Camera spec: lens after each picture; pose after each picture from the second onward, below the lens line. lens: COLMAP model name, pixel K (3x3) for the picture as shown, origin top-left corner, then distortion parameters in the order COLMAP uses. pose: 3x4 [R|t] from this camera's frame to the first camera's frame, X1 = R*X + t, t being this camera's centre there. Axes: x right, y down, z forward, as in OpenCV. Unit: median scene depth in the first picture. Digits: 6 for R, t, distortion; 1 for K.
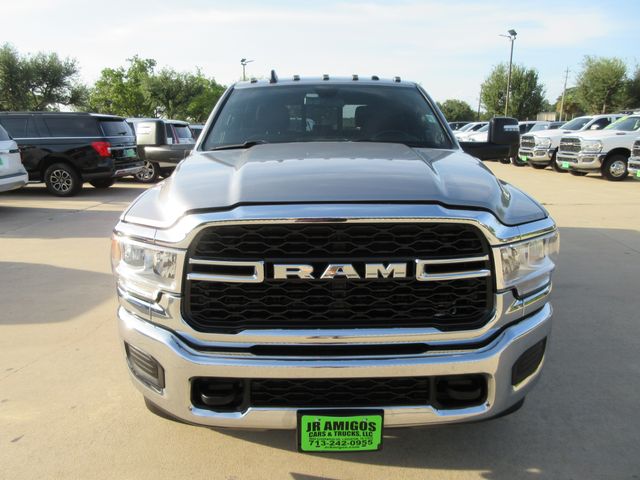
lens RADIAL K [[478.4, 0, 321.3], [0, 478.4, 238.6], [0, 0, 1]] dist [0.000356, -0.001101]
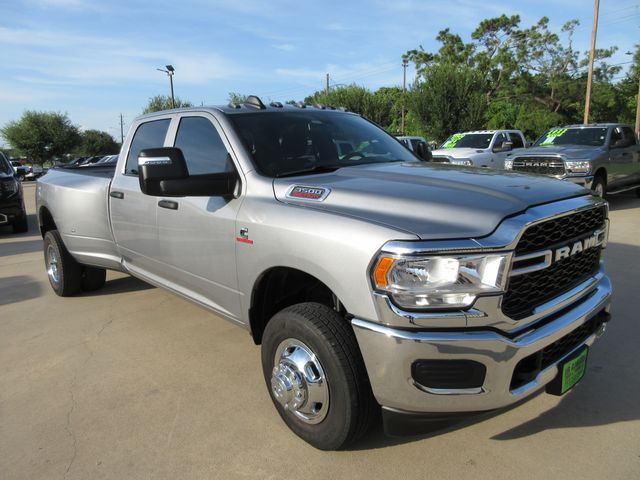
lens RADIAL K [[478.4, 0, 319.5], [0, 478.4, 241.4], [0, 0, 1]] dist [0.000356, -0.001101]
pose [[0.772484, -0.124932, 0.622624, -1.063659], [0.159431, 0.987209, 0.000283, -0.056489], [-0.614695, 0.099047, 0.782521, 0.287848]]
